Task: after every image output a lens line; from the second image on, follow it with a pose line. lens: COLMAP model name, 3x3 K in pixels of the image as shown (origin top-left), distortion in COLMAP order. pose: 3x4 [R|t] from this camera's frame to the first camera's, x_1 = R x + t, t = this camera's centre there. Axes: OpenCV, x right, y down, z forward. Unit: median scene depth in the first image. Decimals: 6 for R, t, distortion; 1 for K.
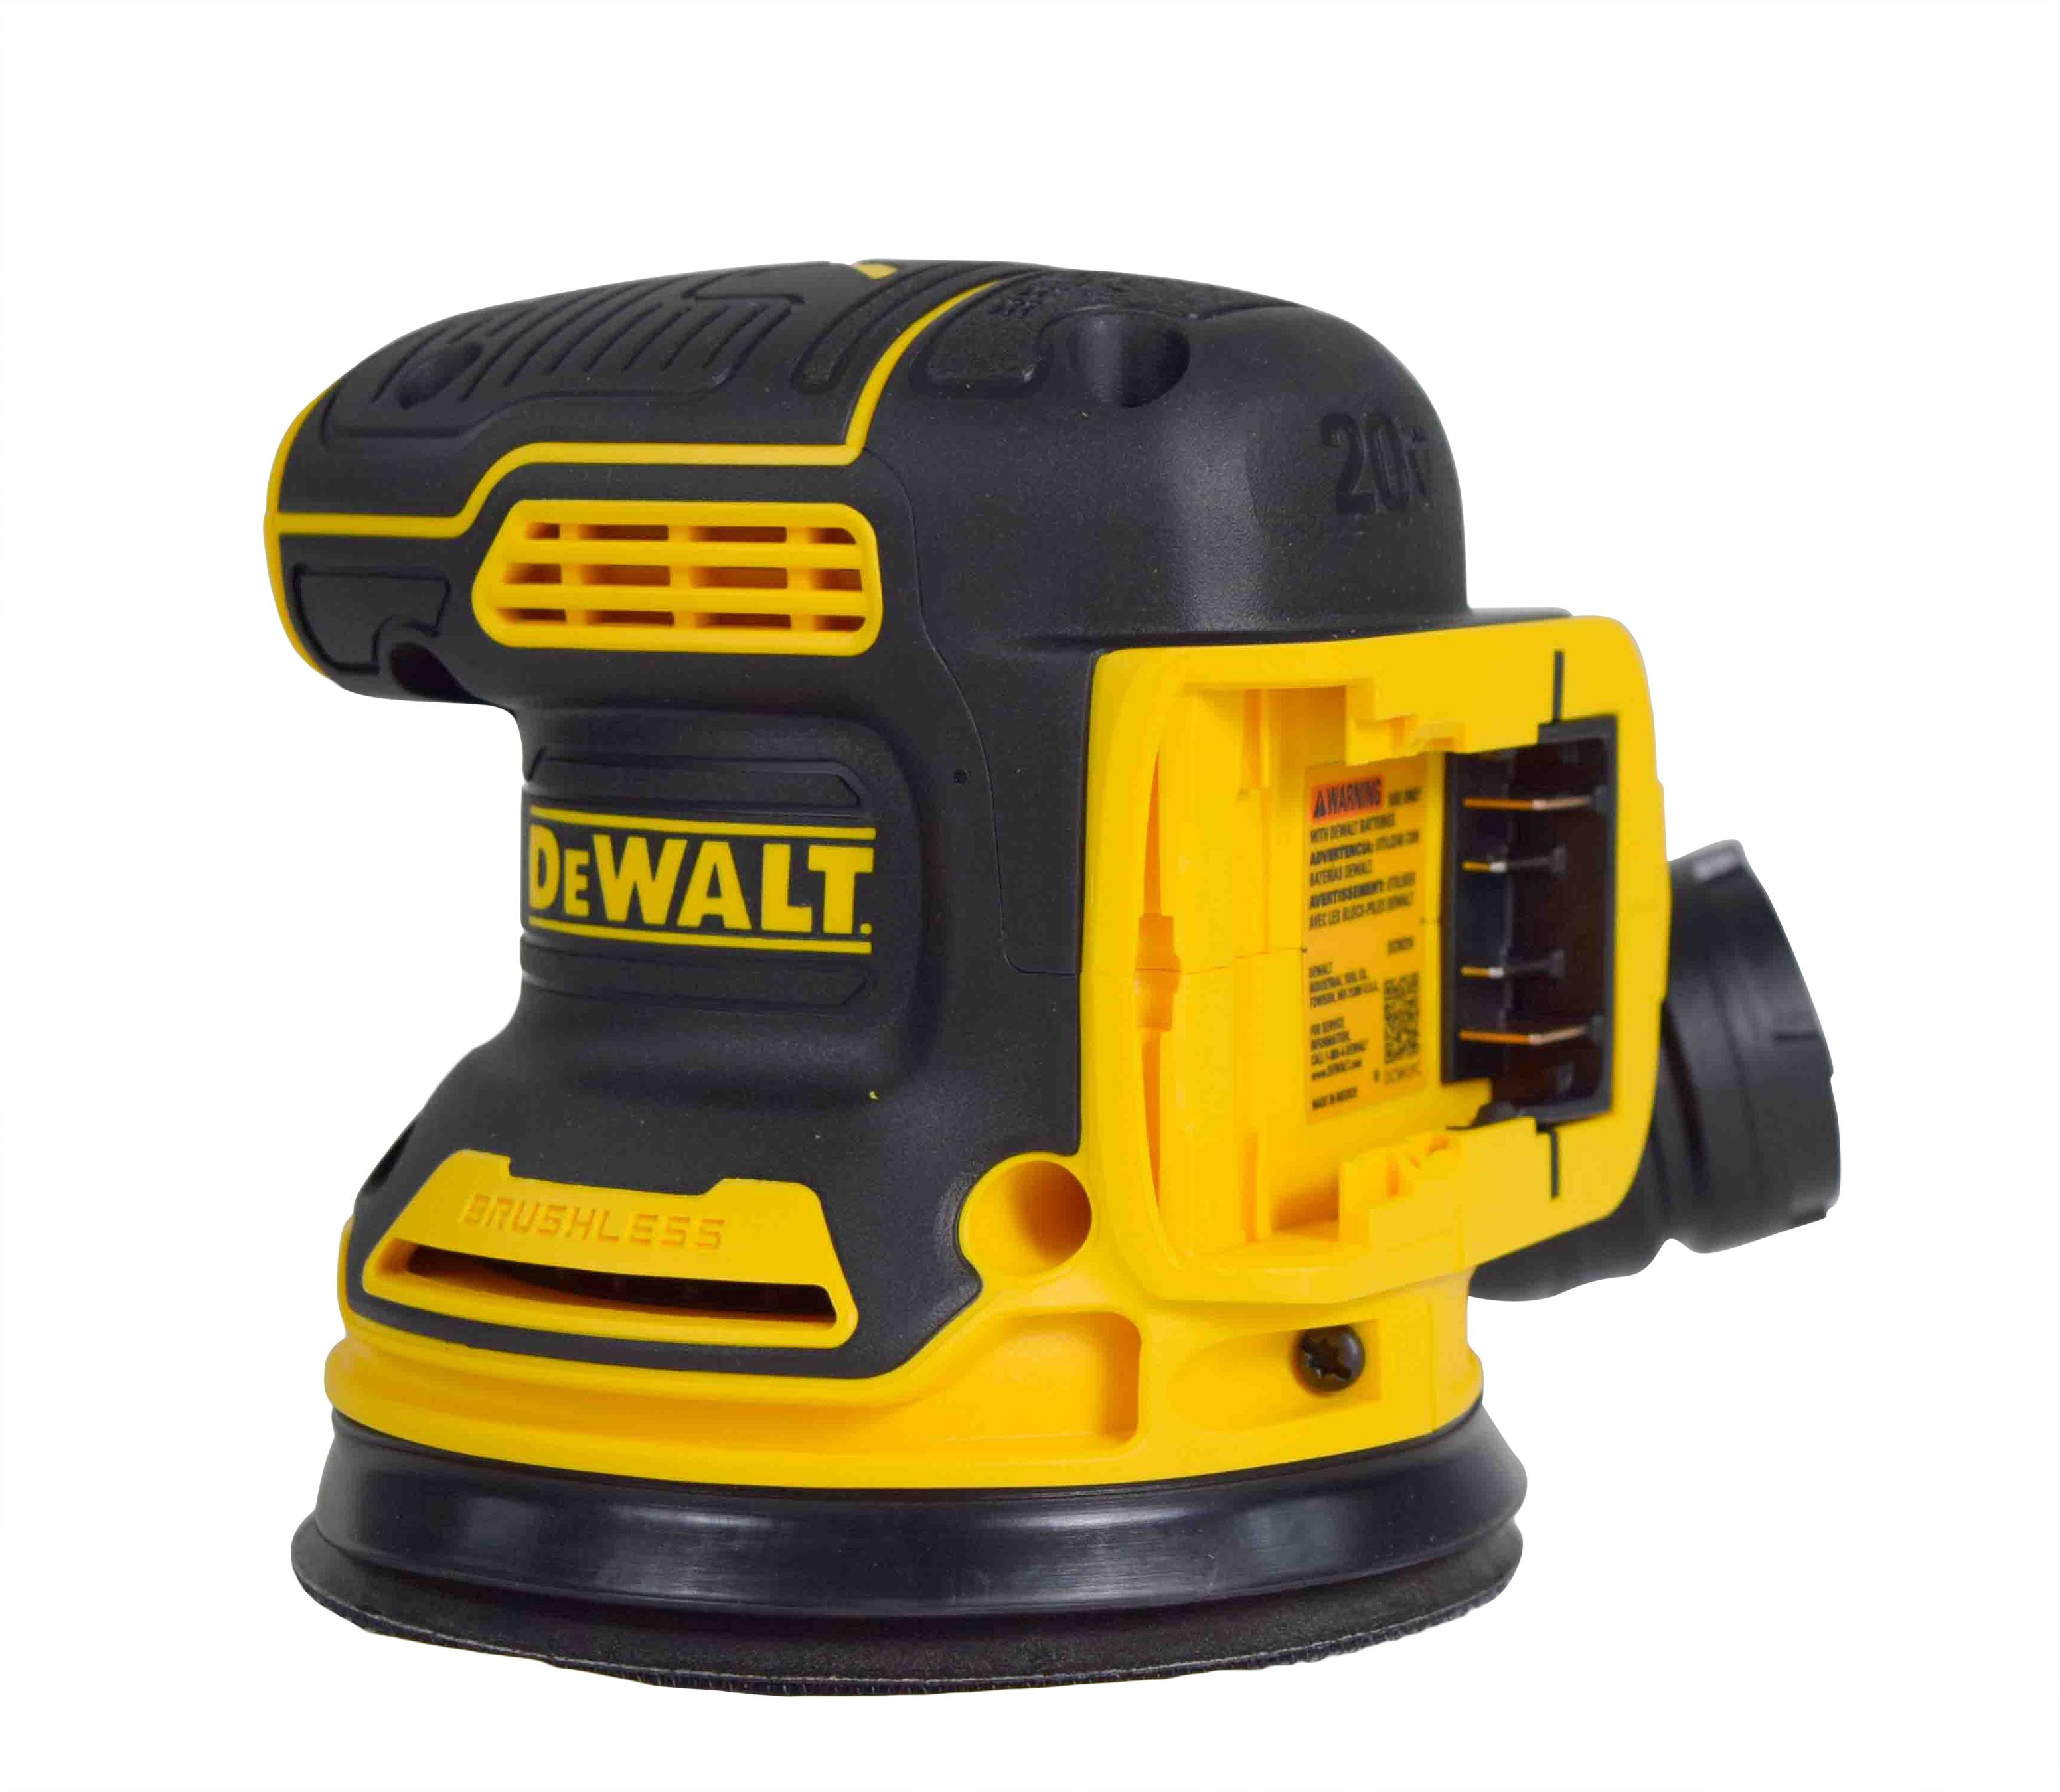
lens RADIAL K [[7033.0, 0, 1030.9], [0, 7033.0, 890.8], [0, 0, 1]] dist [-0.589936, 0.000000]
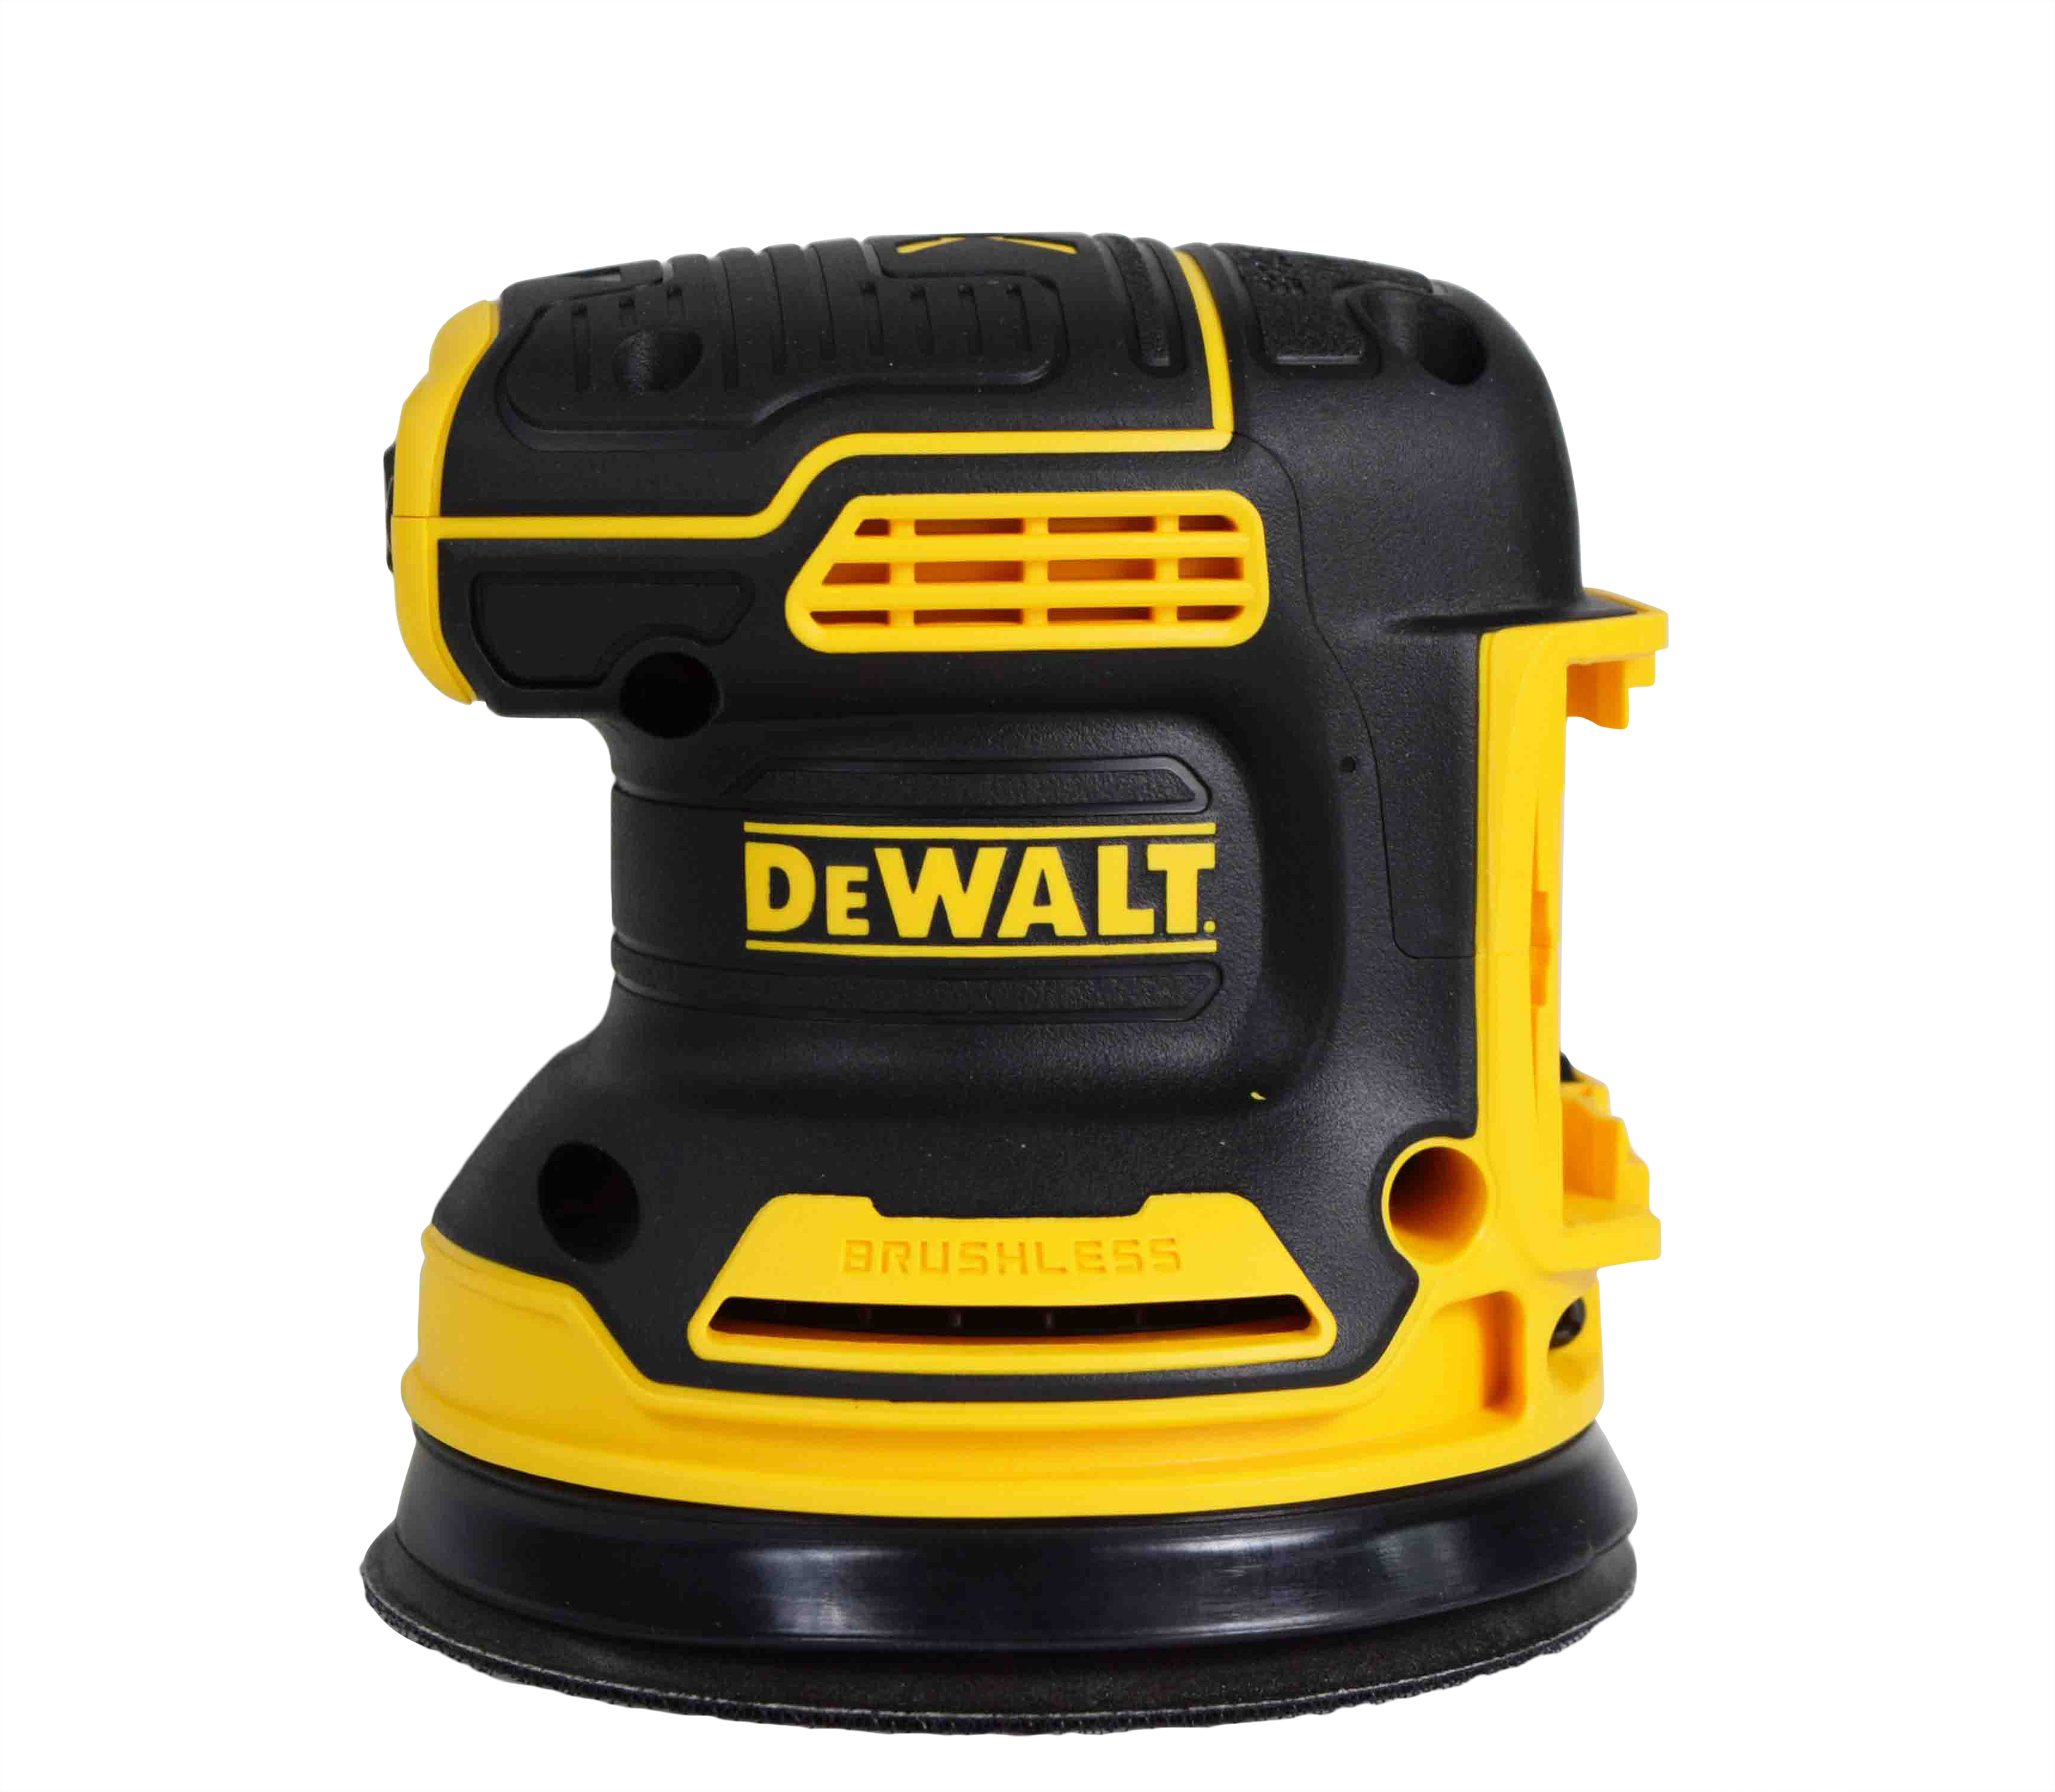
lens RADIAL K [[5952.3, 0, 1027.0], [0, 5952.3, 895.1], [0, 0, 1]] dist [-0.578790, 0.000000]
pose [[0.817661, -0.066540, 0.571841, -0.511214], [0.057440, 0.997771, 0.033970, -0.028148], [-0.572827, 0.005070, 0.819661, 0.337178]]
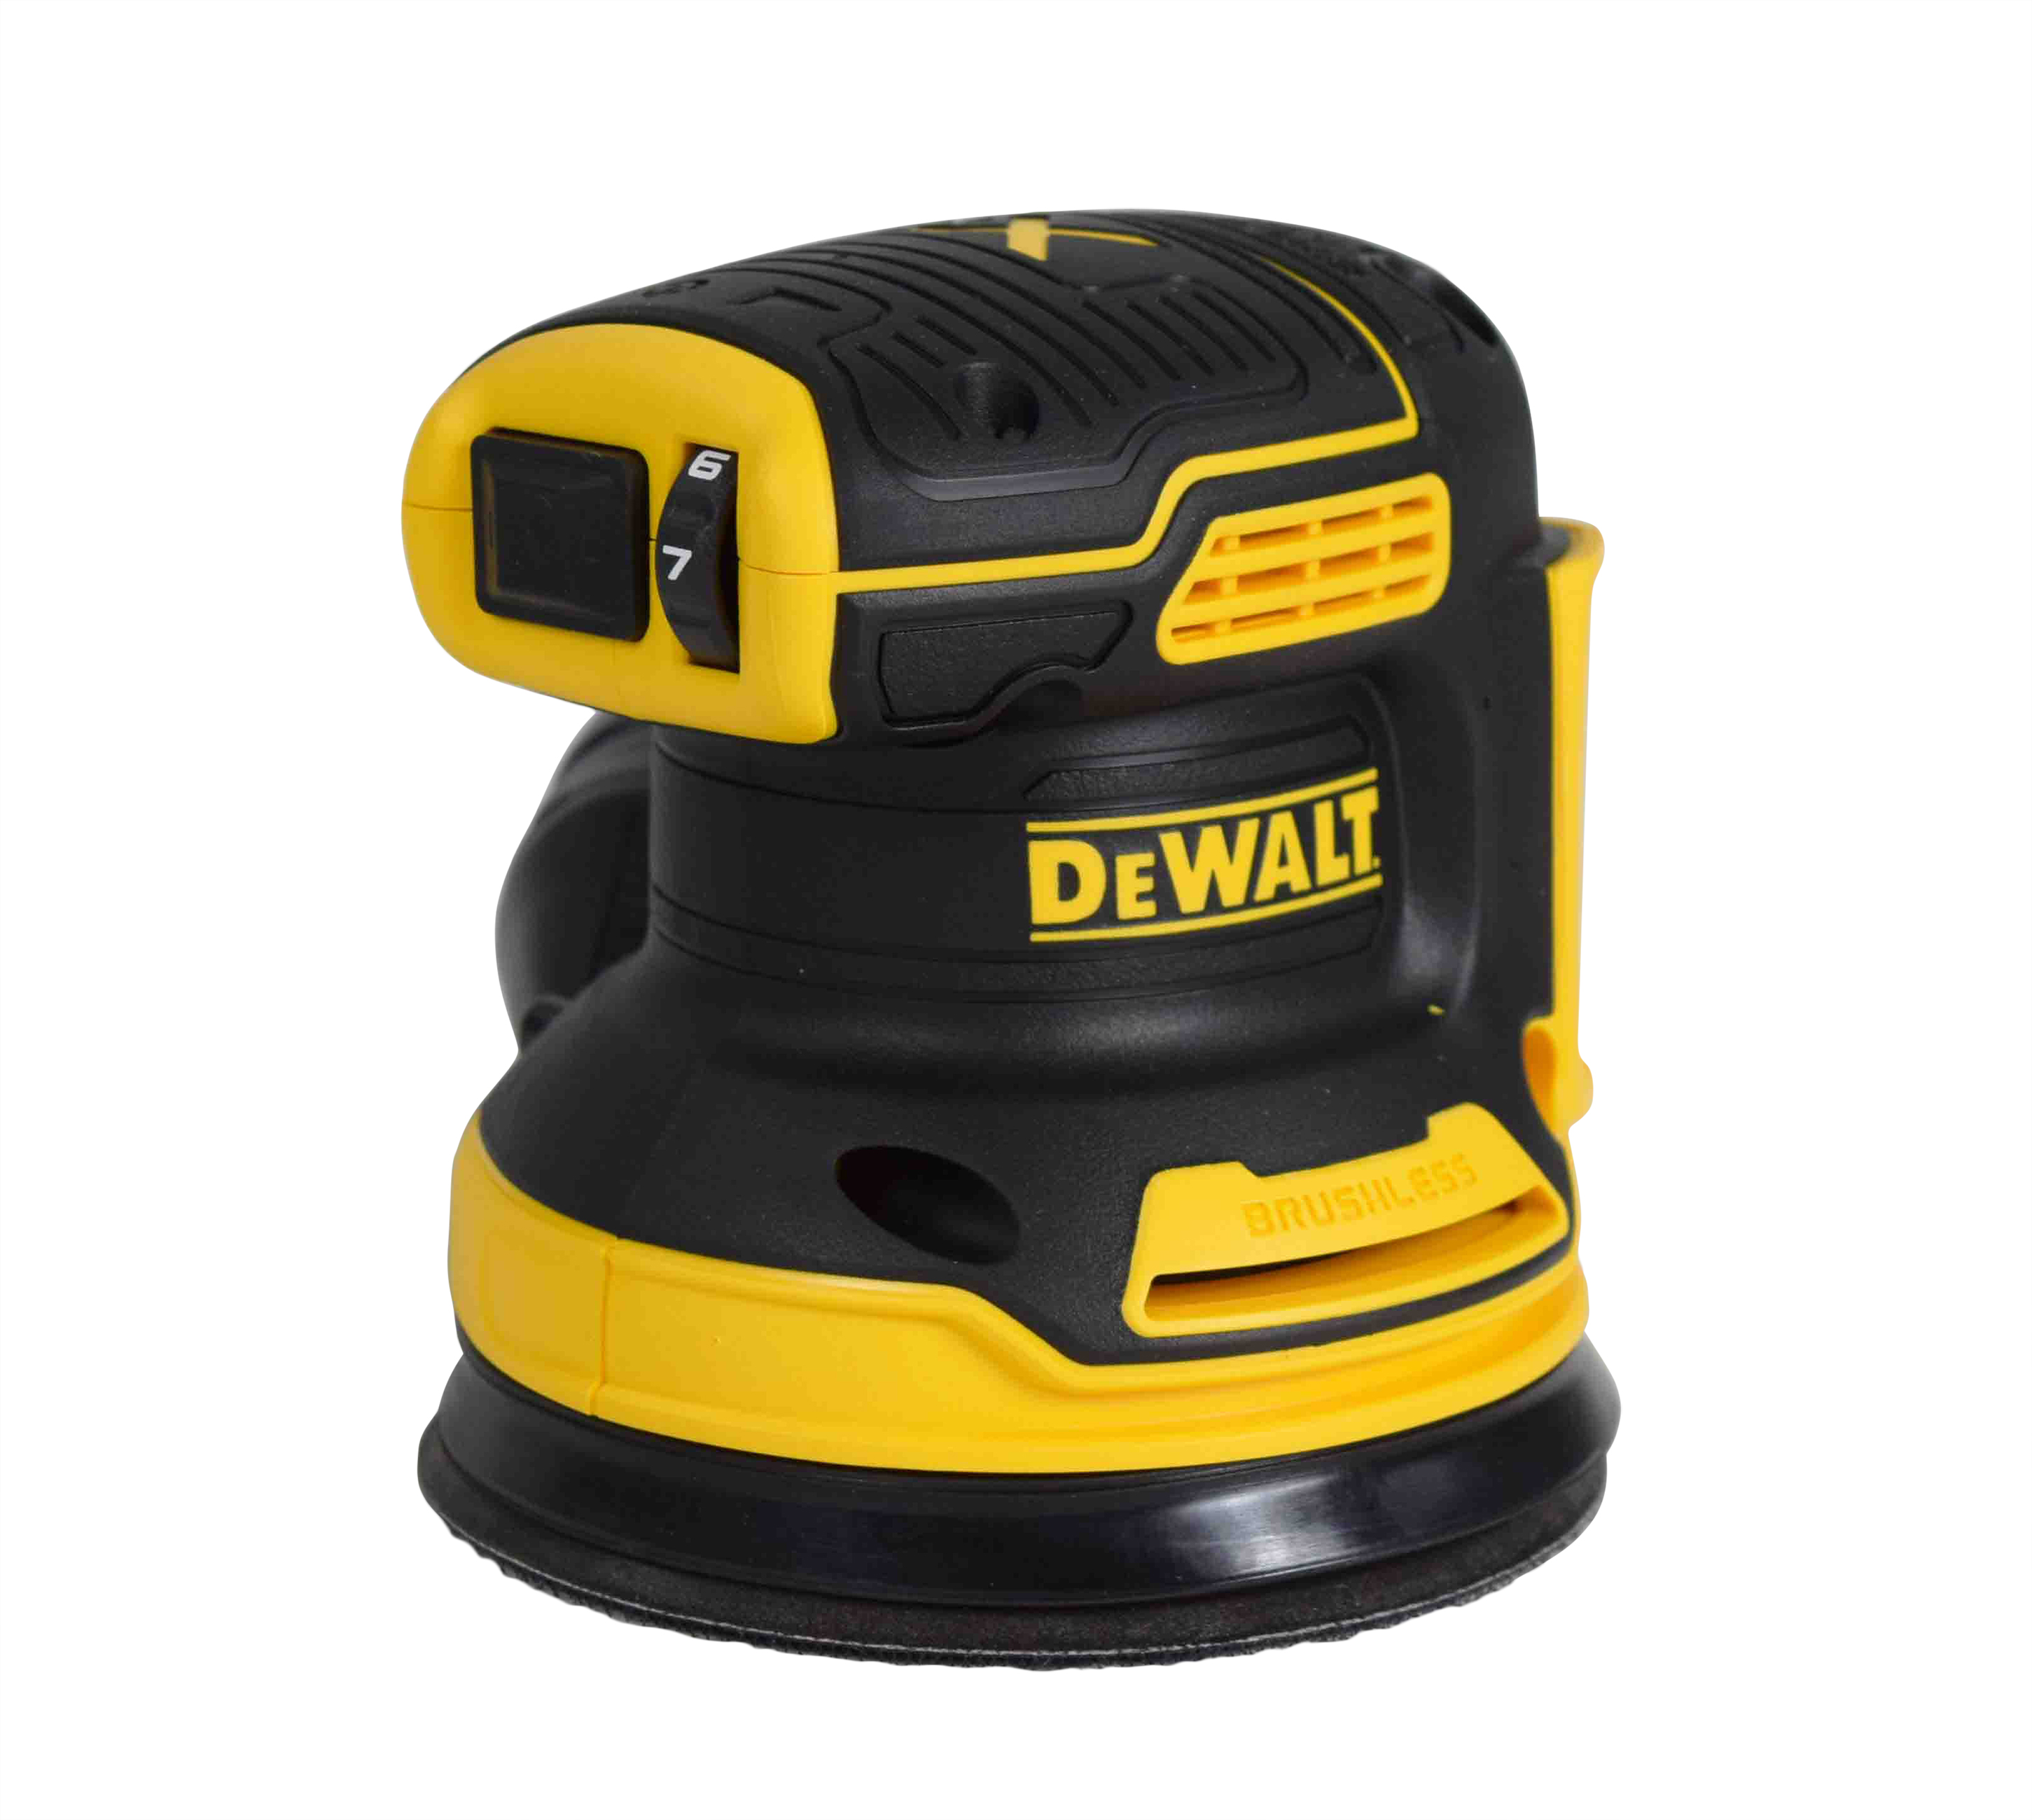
lens RADIAL K [[6393.9, 0, 1016.2], [0, 6393.9, 916.1], [0, 0, 1]] dist [-0.709521, 0.000000]
pose [[0.287490, -0.219253, 0.932351, -0.938642], [0.090818, 0.975300, 0.201349, -0.185611], [-0.953468, 0.026788, 0.300302, 0.755848]]
